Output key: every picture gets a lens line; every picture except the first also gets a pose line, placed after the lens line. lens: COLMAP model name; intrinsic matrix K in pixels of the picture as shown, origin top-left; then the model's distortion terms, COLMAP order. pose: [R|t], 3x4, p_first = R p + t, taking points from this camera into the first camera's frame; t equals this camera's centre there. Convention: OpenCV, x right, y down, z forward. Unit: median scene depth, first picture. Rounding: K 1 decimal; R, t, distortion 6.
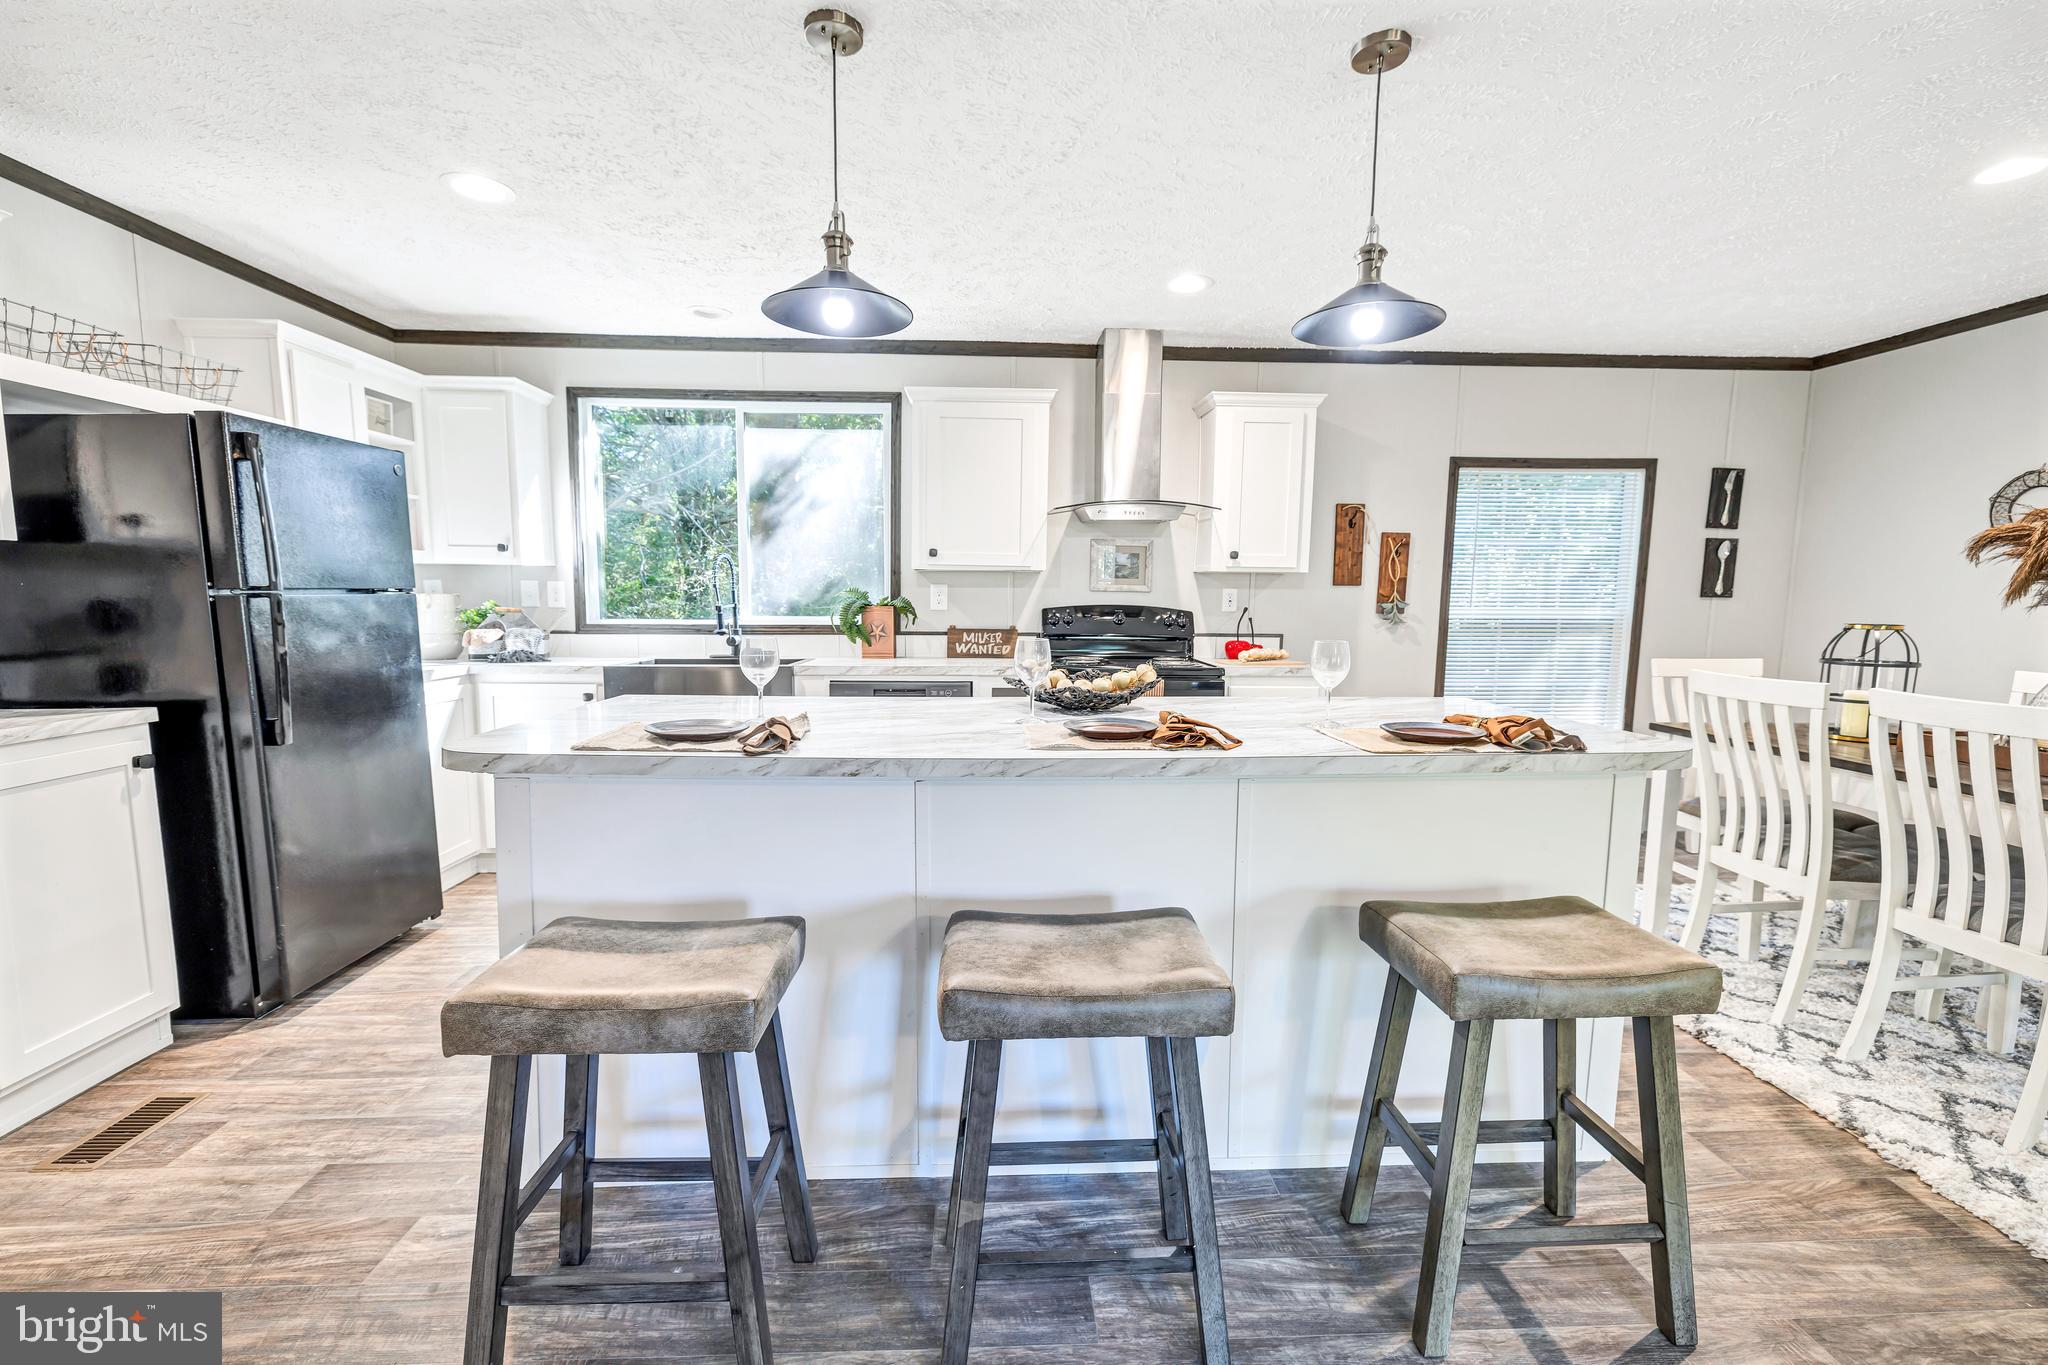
lens RADIAL K [[849.5, 0, 1017.2], [0, 849.5, 683.0], [0, 0, 1]] dist [-0.002387, -0.000053]
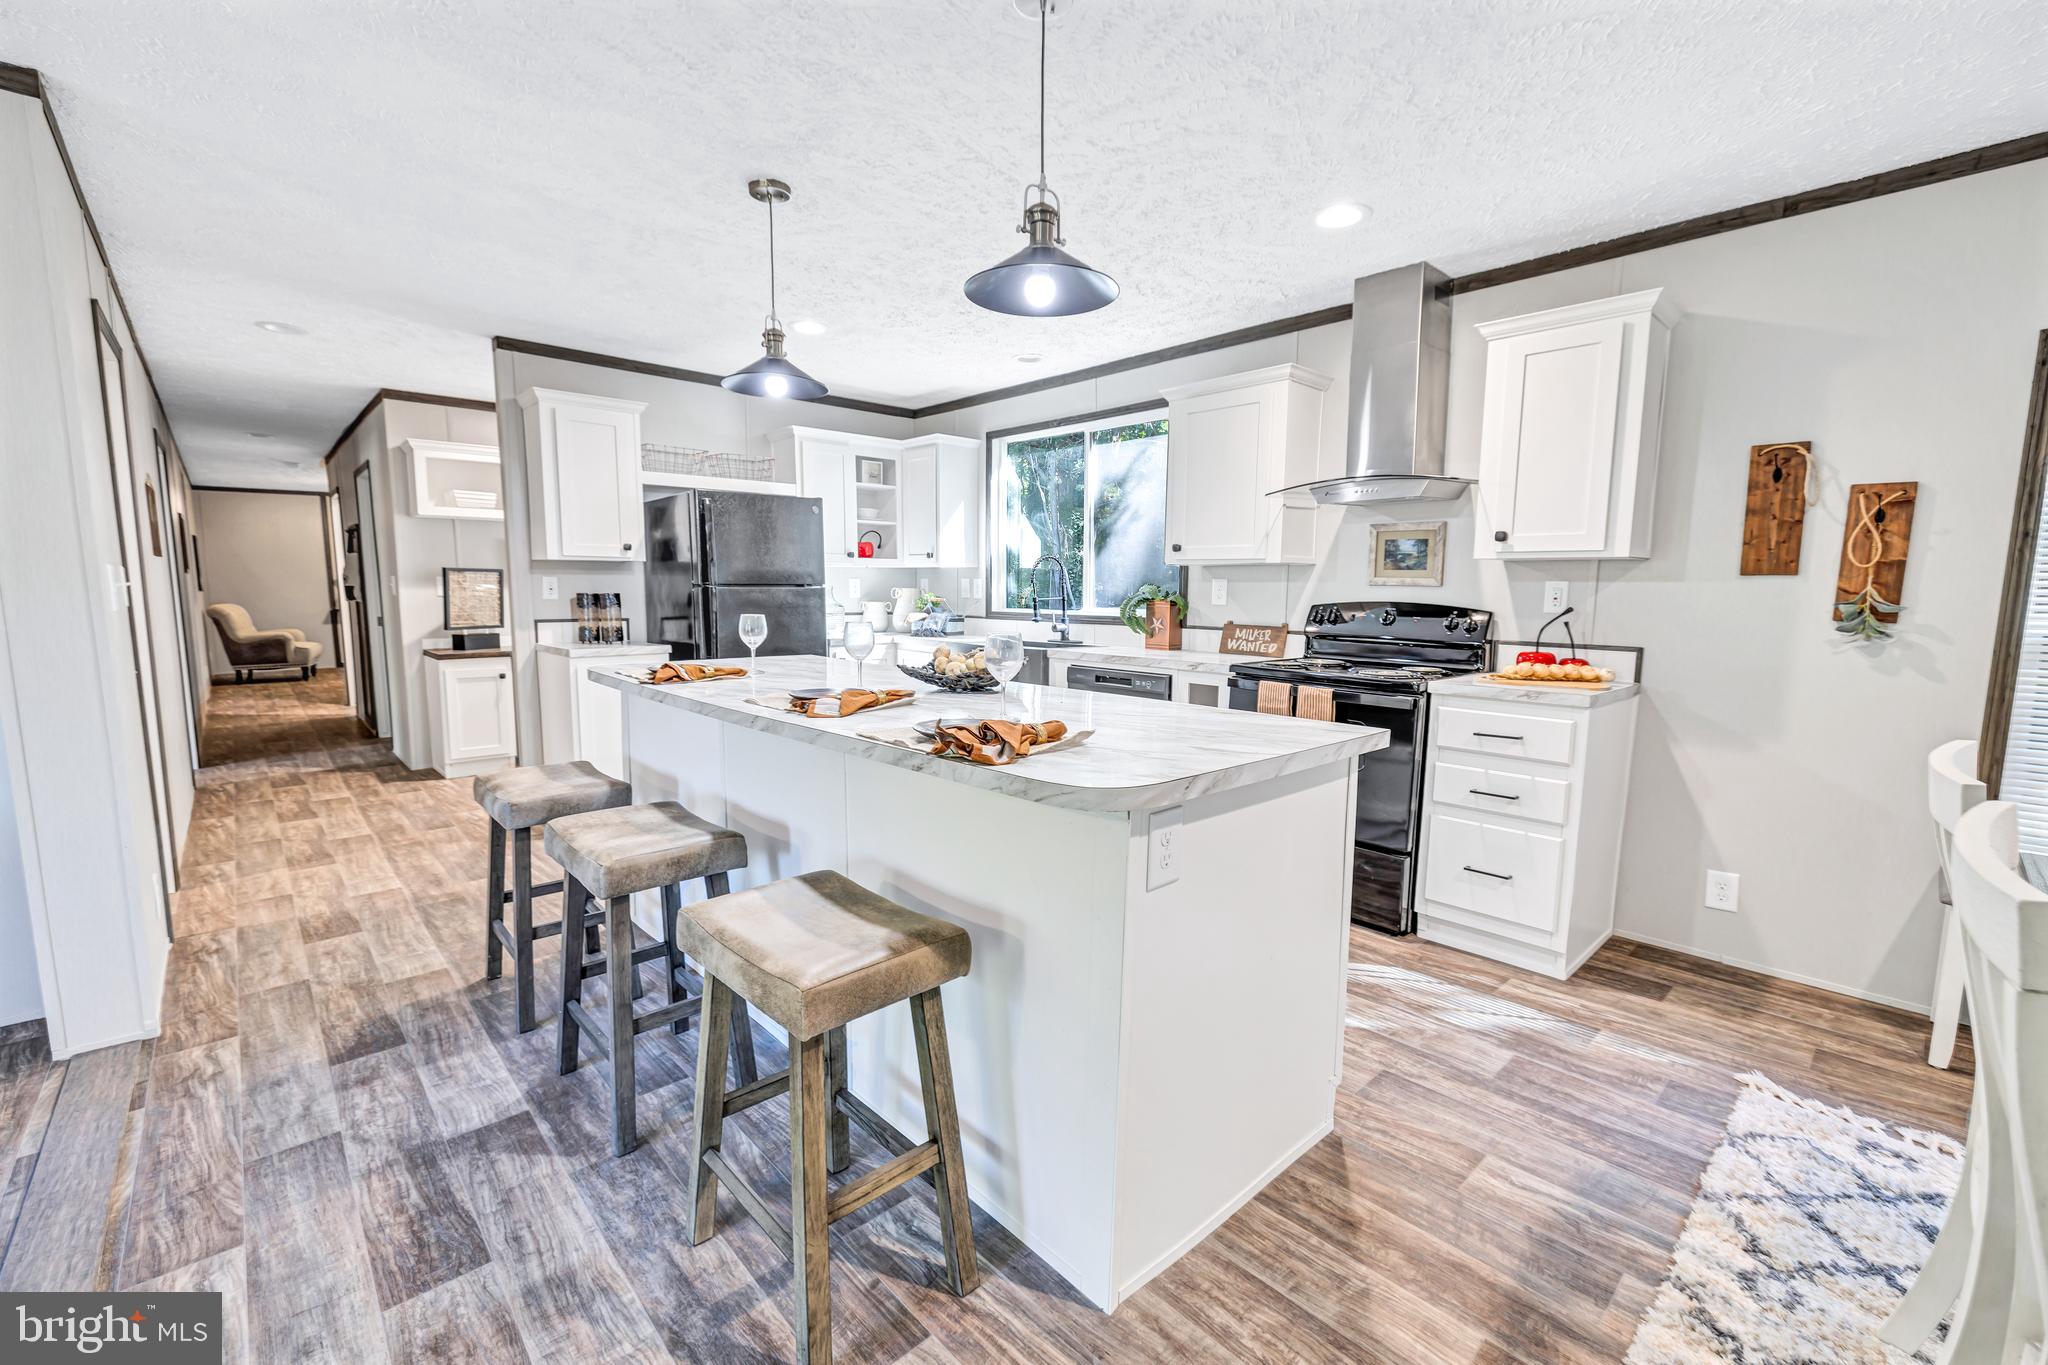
lens RADIAL K [[853.0, 0, 1029.2], [0, 853.0, 681.9], [0, 0, 1]] dist [-0.001661, -0.000062]
pose [[0.648955, 0.082459, -0.756346, 0.528332], [-0.082594, 0.995870, 0.037706, -0.015420], [0.756331, 0.038000, 0.653085, 0.184570]]
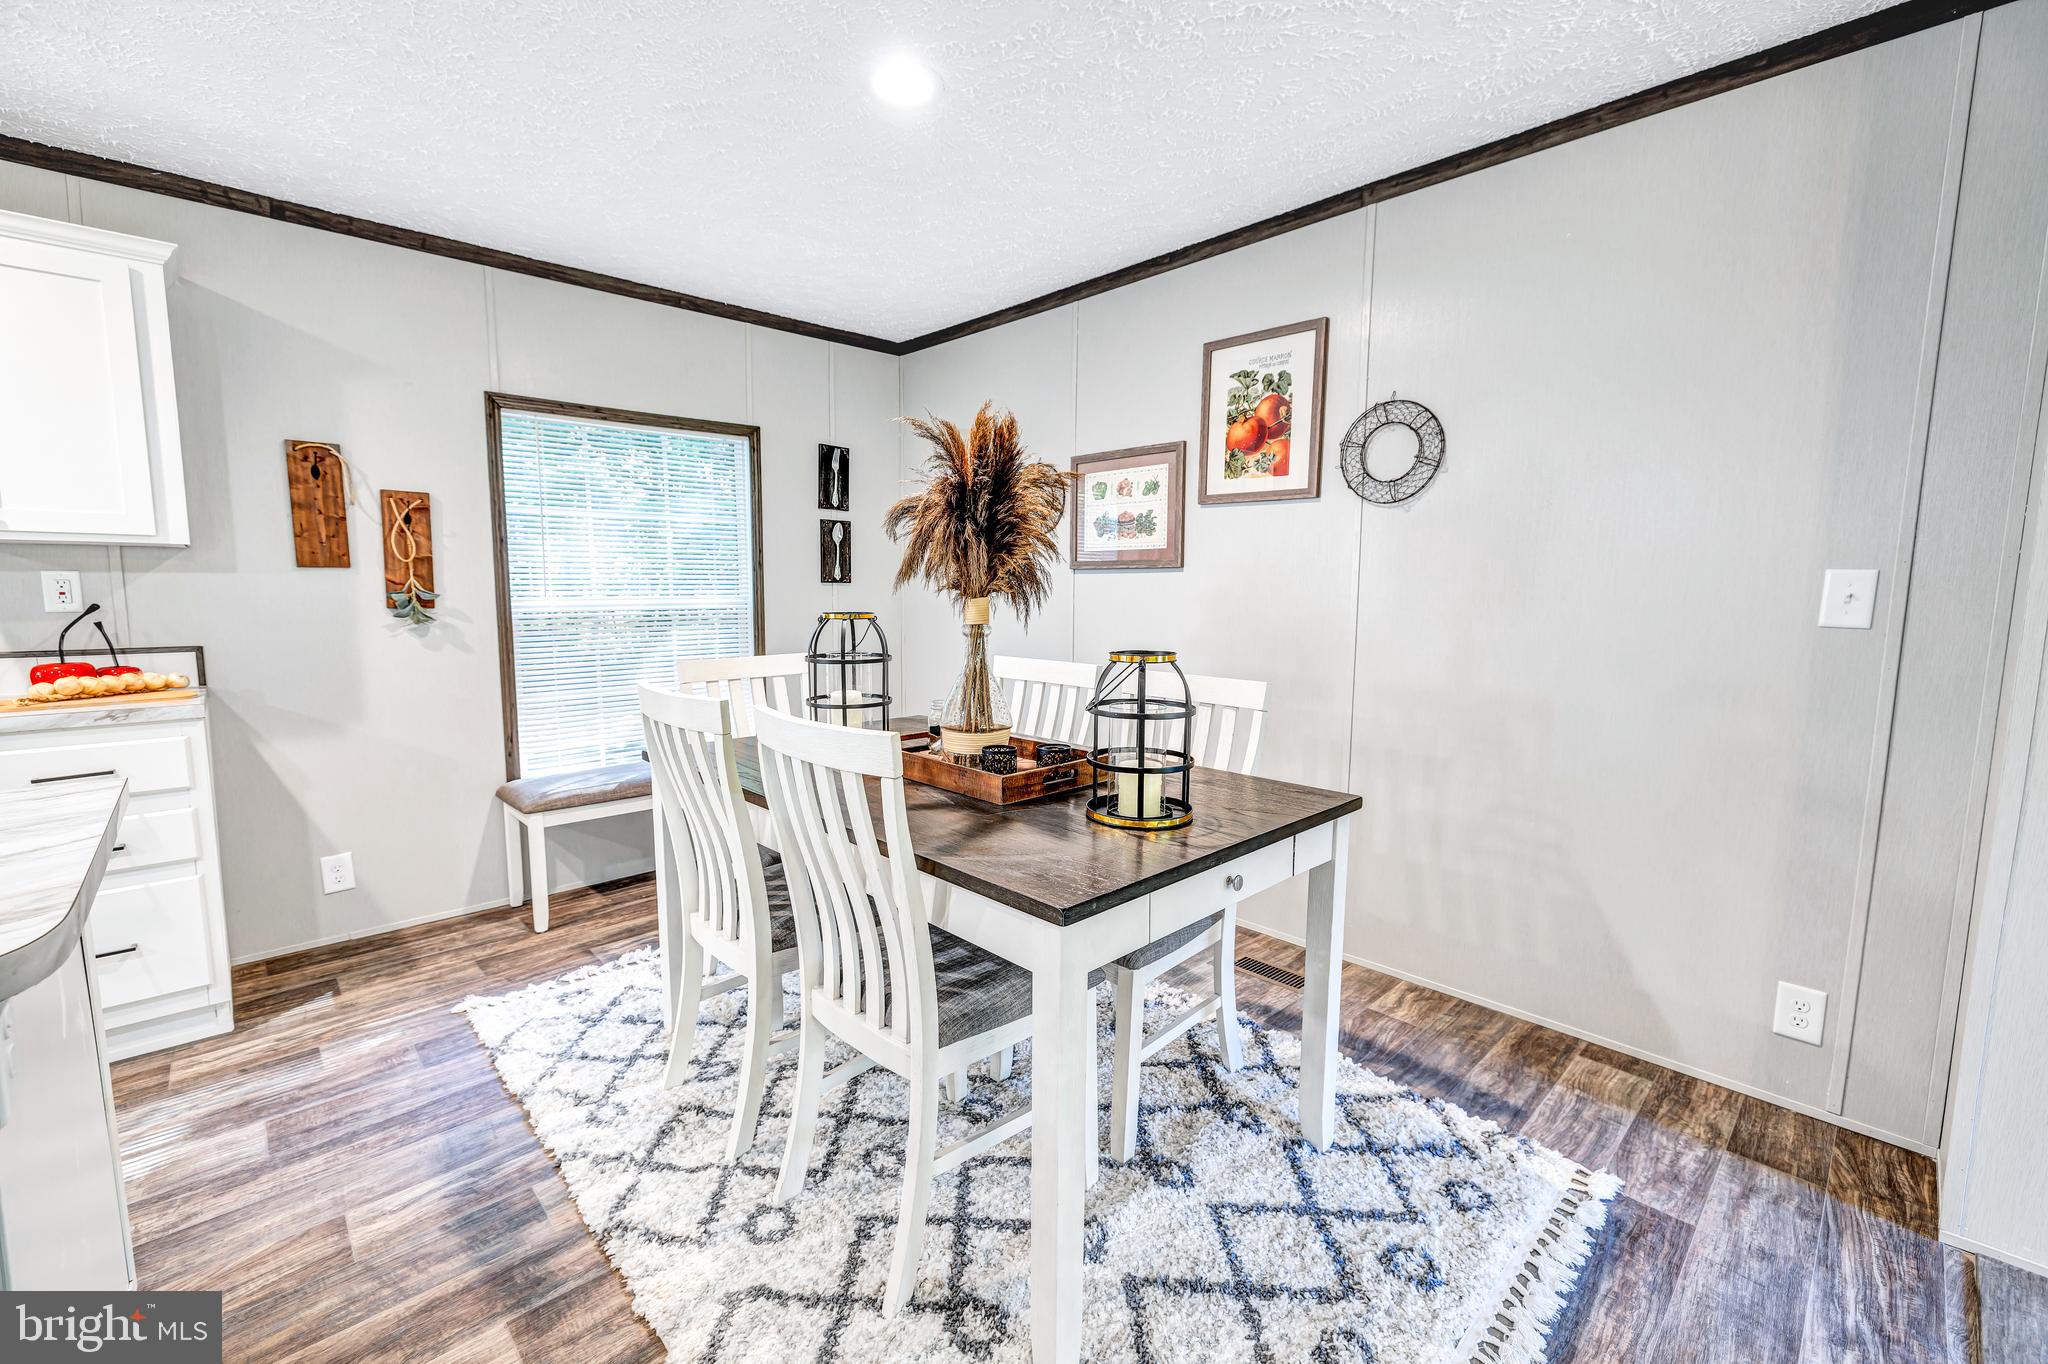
lens RADIAL K [[849.5, 0, 1017.2], [0, 849.5, 682.5], [0, 0, 1]] dist [-0.002387, -0.000053]
pose [[0.757796, -0.080310, 0.647530, 0.371128], [0.071647, 0.996637, 0.039761, -0.013712], [-0.648546, 0.016263, 0.761002, 0.155602]]
